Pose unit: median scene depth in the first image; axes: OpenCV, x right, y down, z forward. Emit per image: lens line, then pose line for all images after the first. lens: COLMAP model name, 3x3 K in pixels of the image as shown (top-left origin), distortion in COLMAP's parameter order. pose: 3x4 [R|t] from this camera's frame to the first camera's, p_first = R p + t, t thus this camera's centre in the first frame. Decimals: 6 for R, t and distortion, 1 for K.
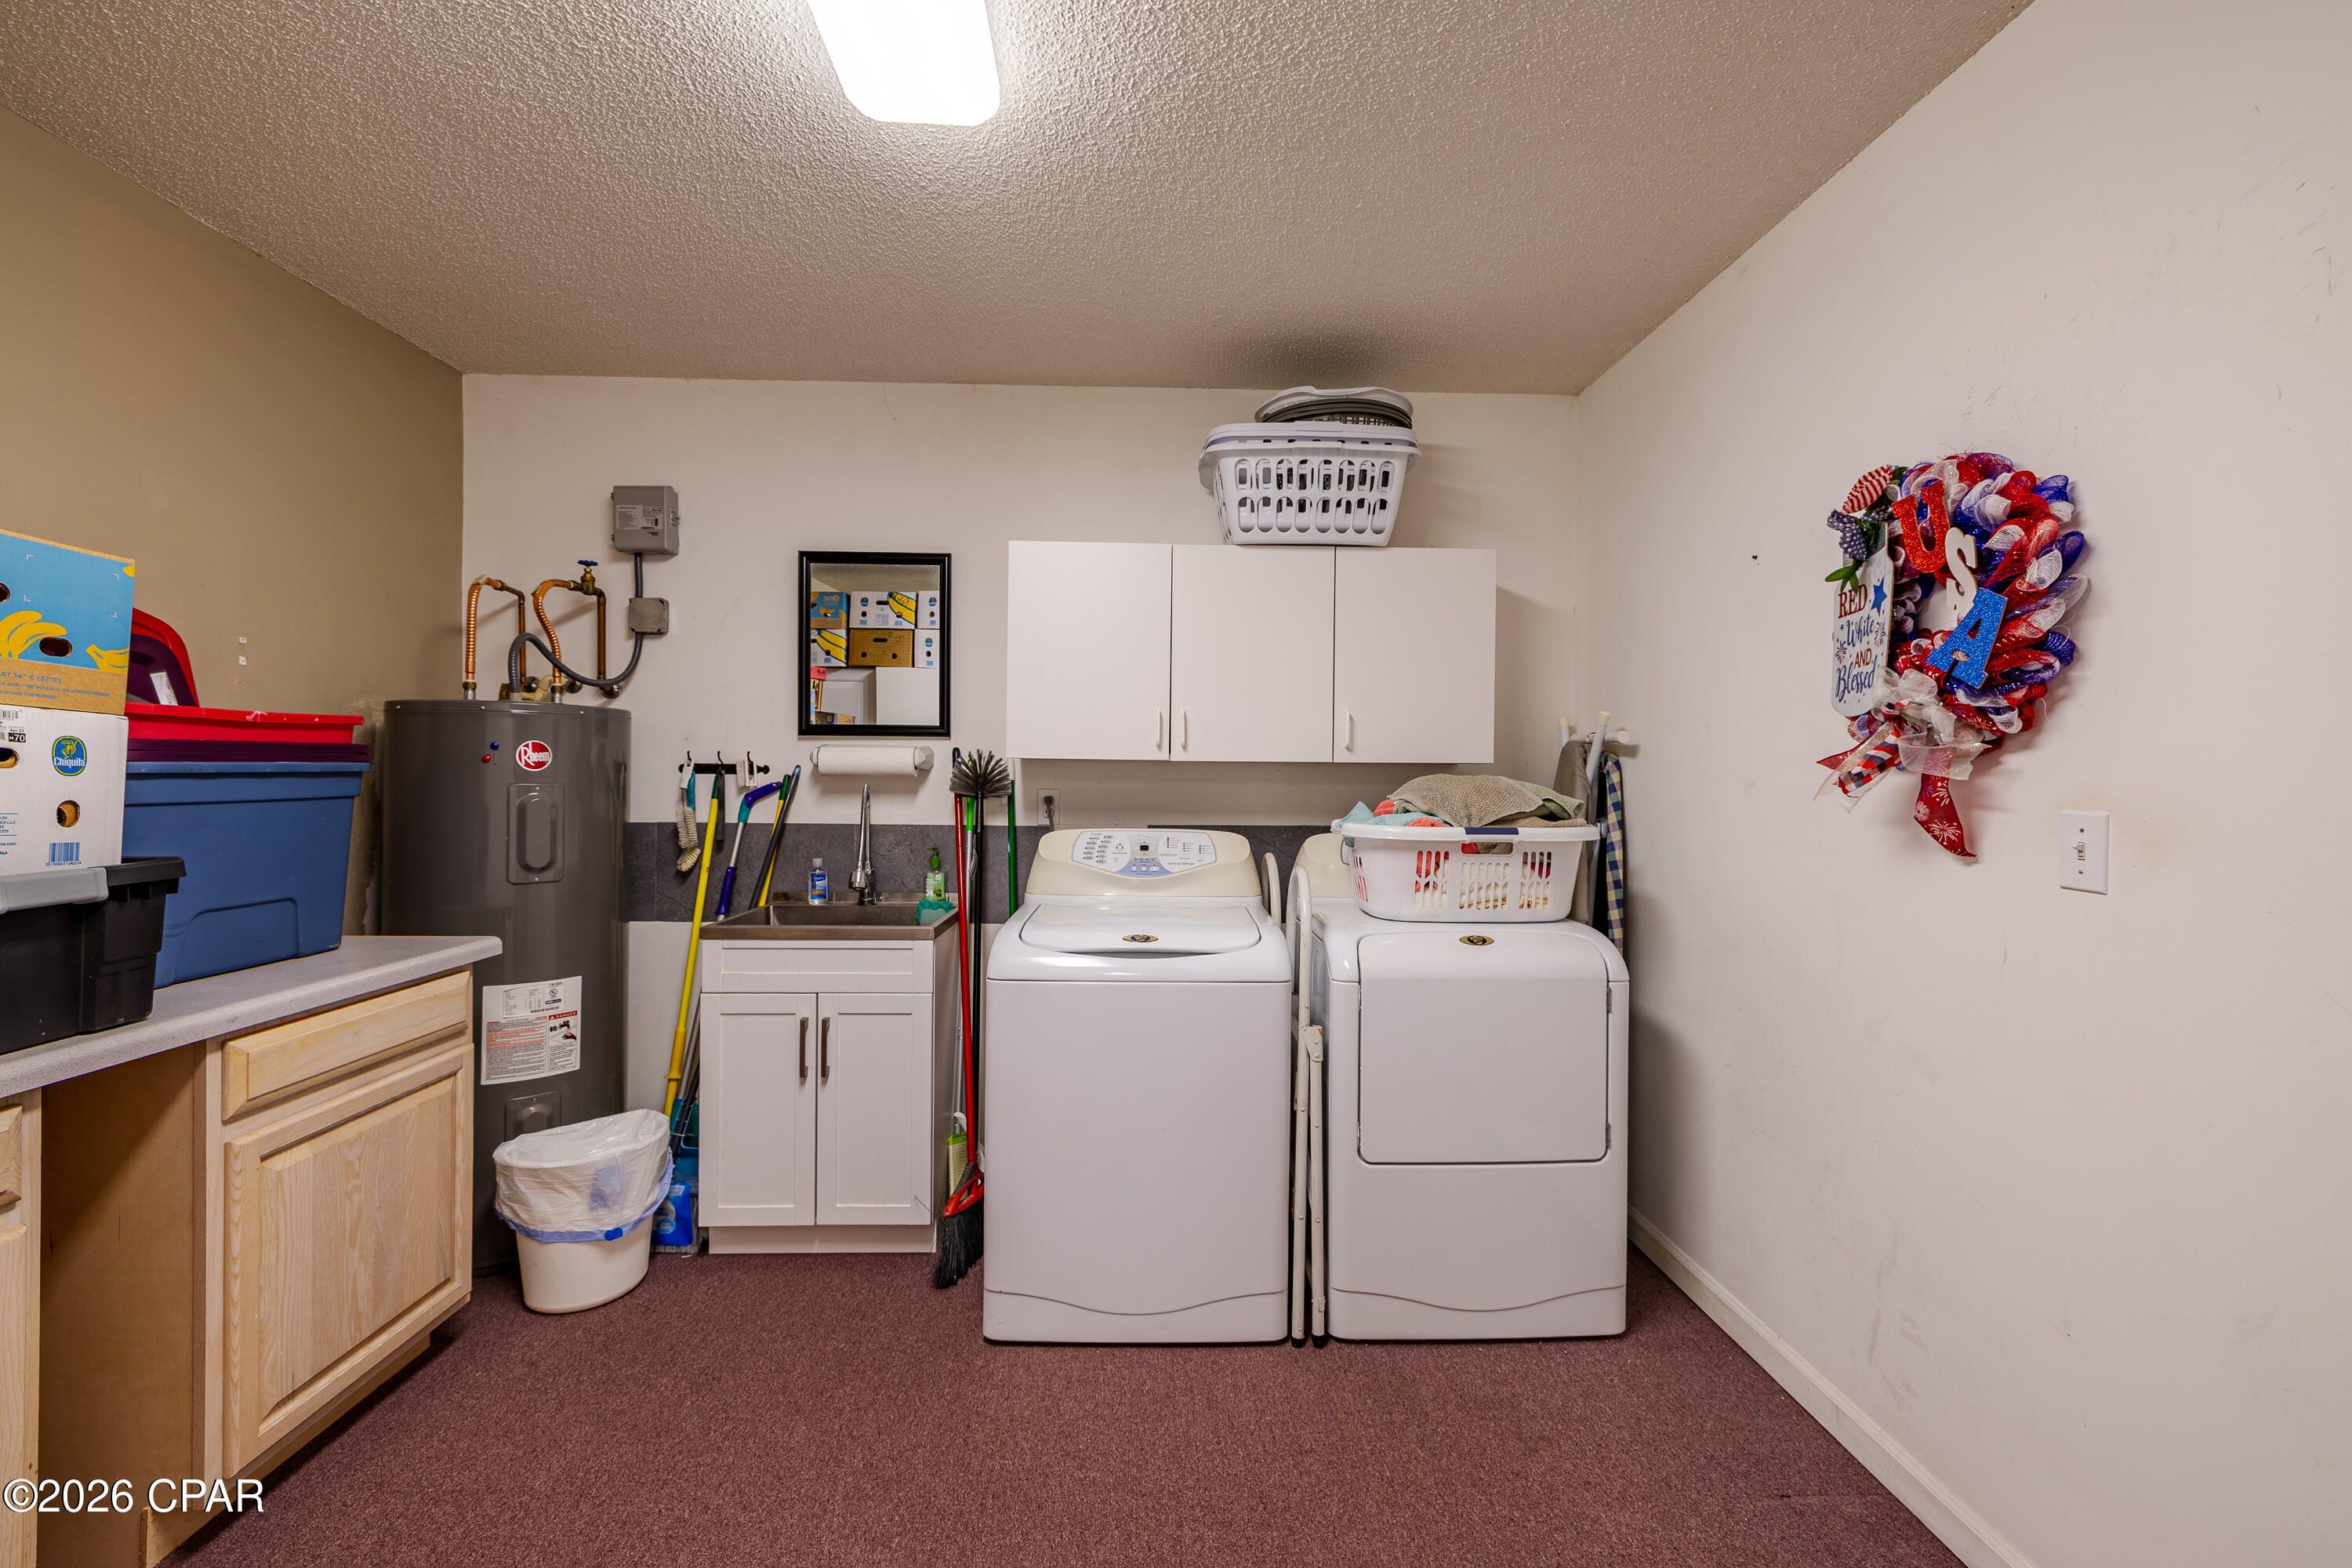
lens RADIAL K [[973.9, 0, 1174.8], [0, 973.9, 774.2], [0, 0, 1]] dist [-0.002828, 0.000275]
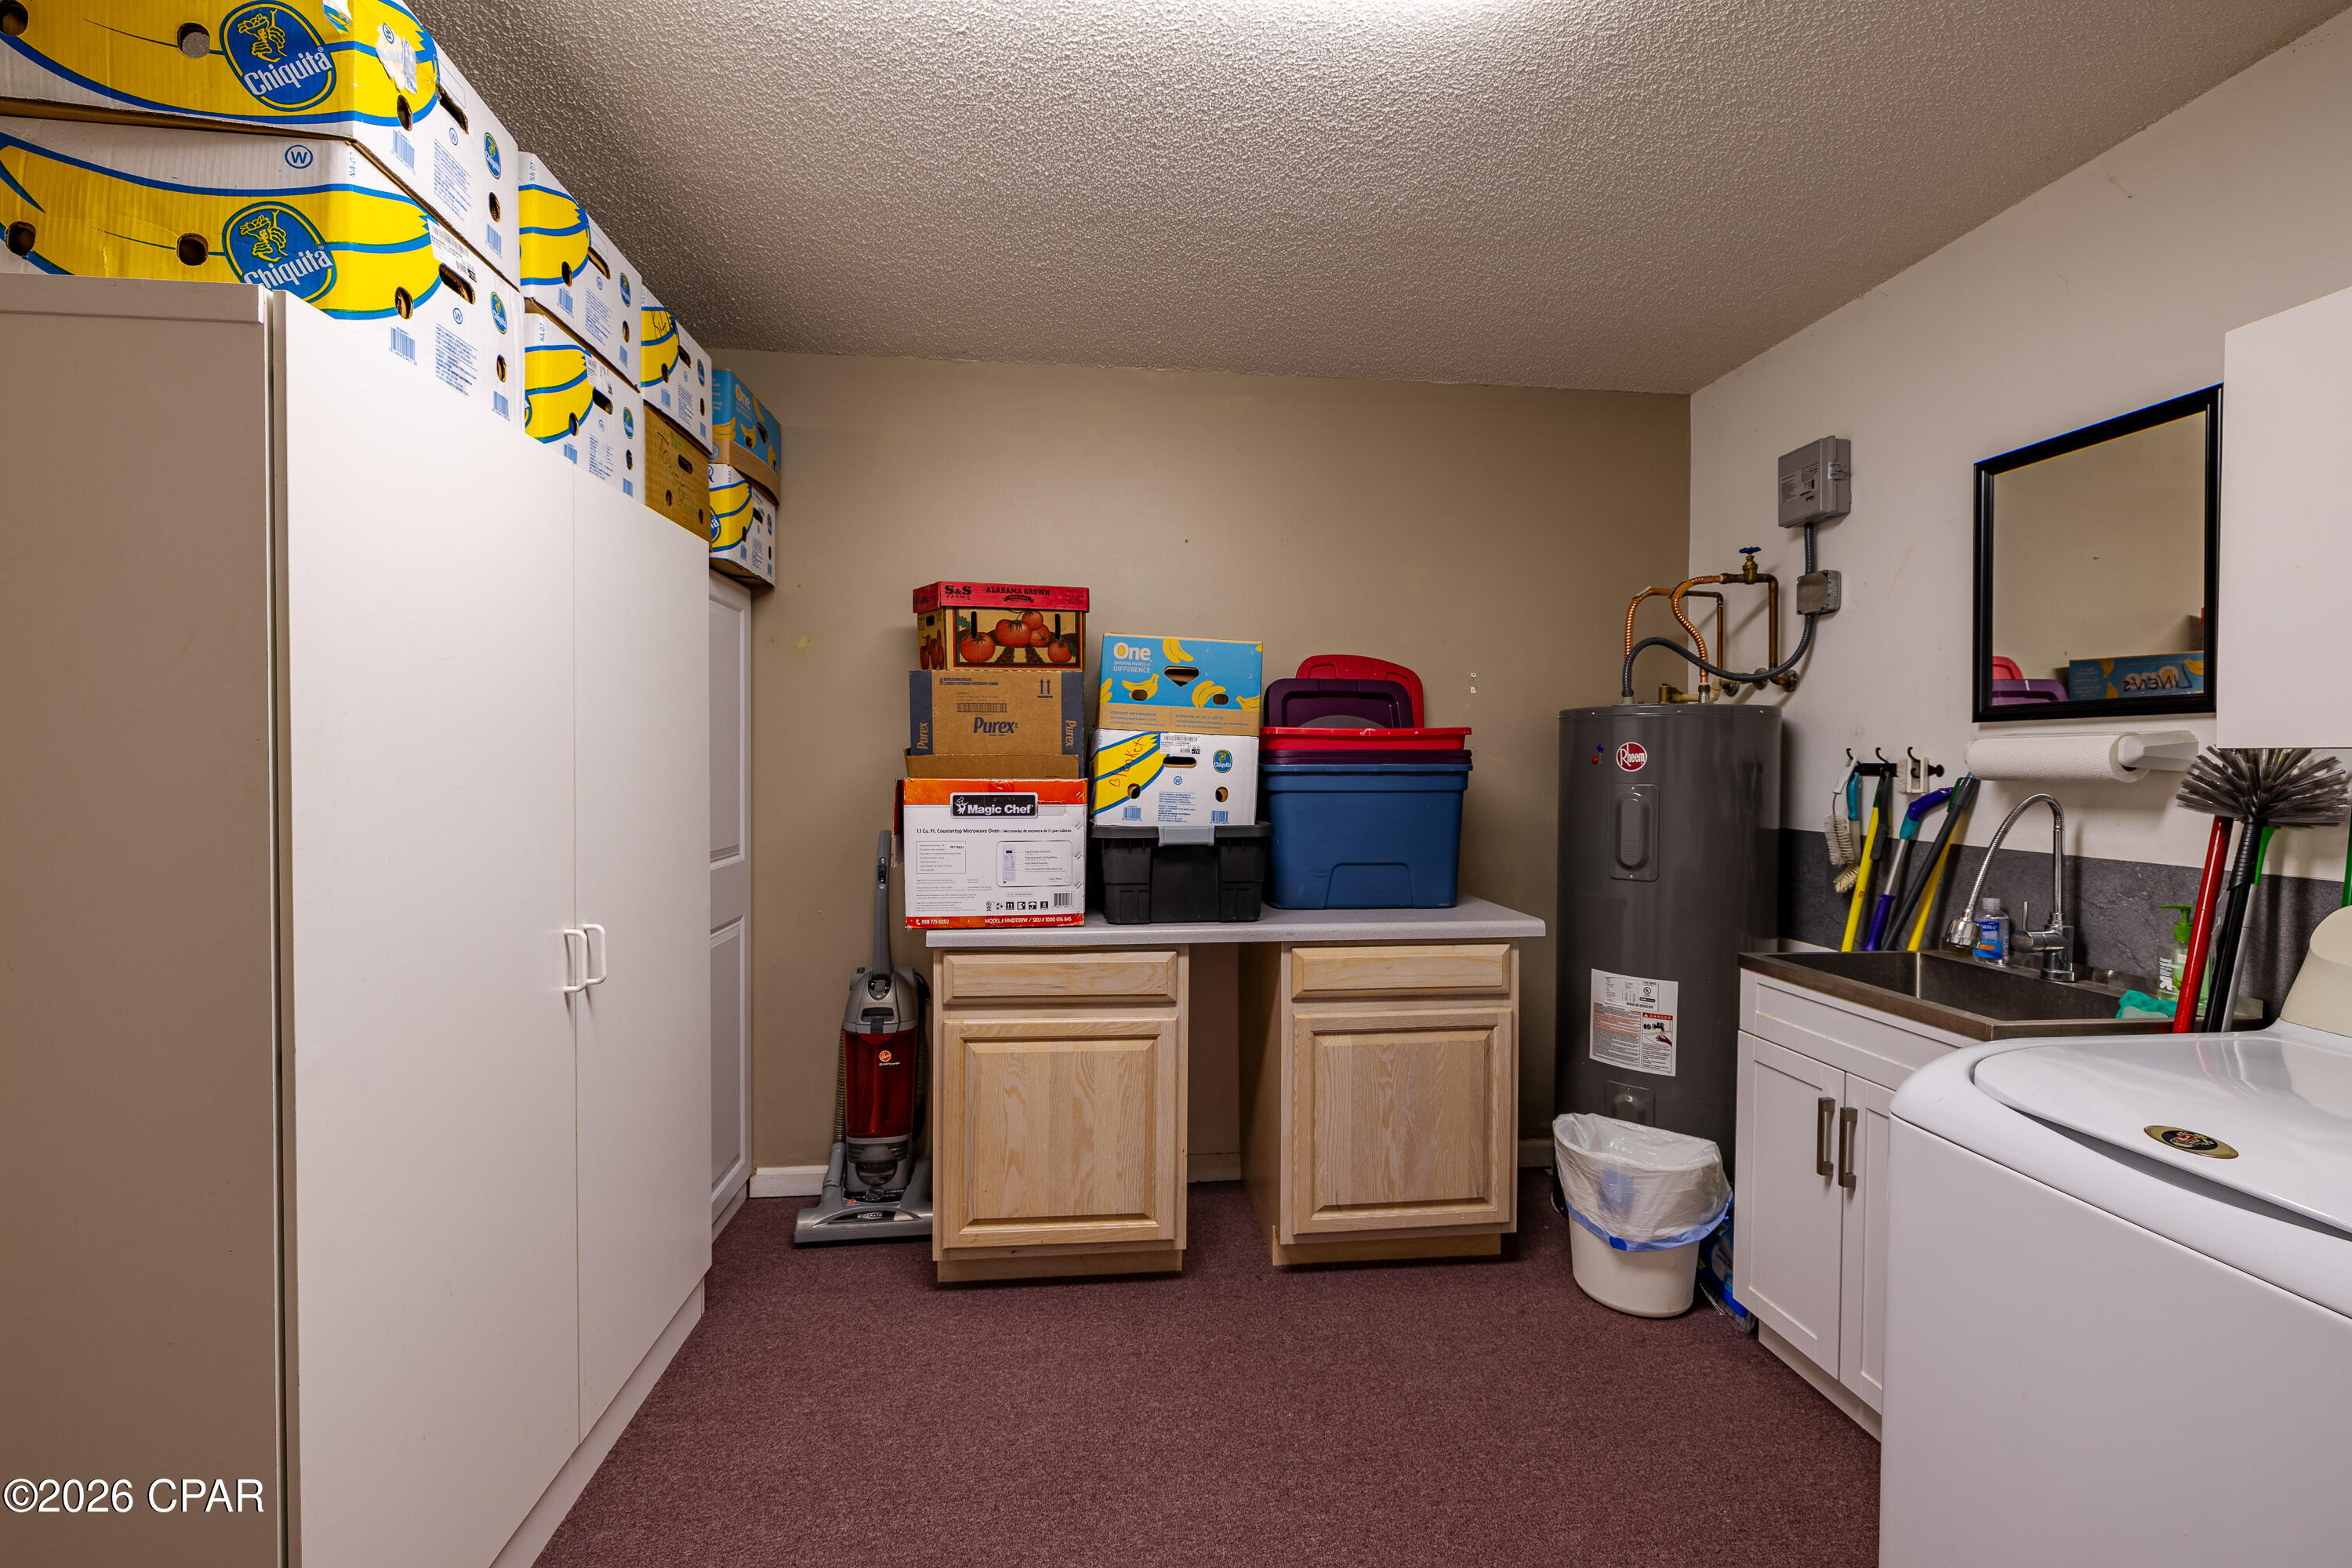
lens RADIAL K [[973.9, 0, 1174.8], [0, 973.9, 774.2], [0, 0, 1]] dist [-0.002828, 0.000275]
pose [[0.075848, 0.003078, -0.997115, 0.332263], [-0.006963, 0.999972, 0.002557, 0.000220], [0.997095, 0.006749, 0.075868, 0.433498]]
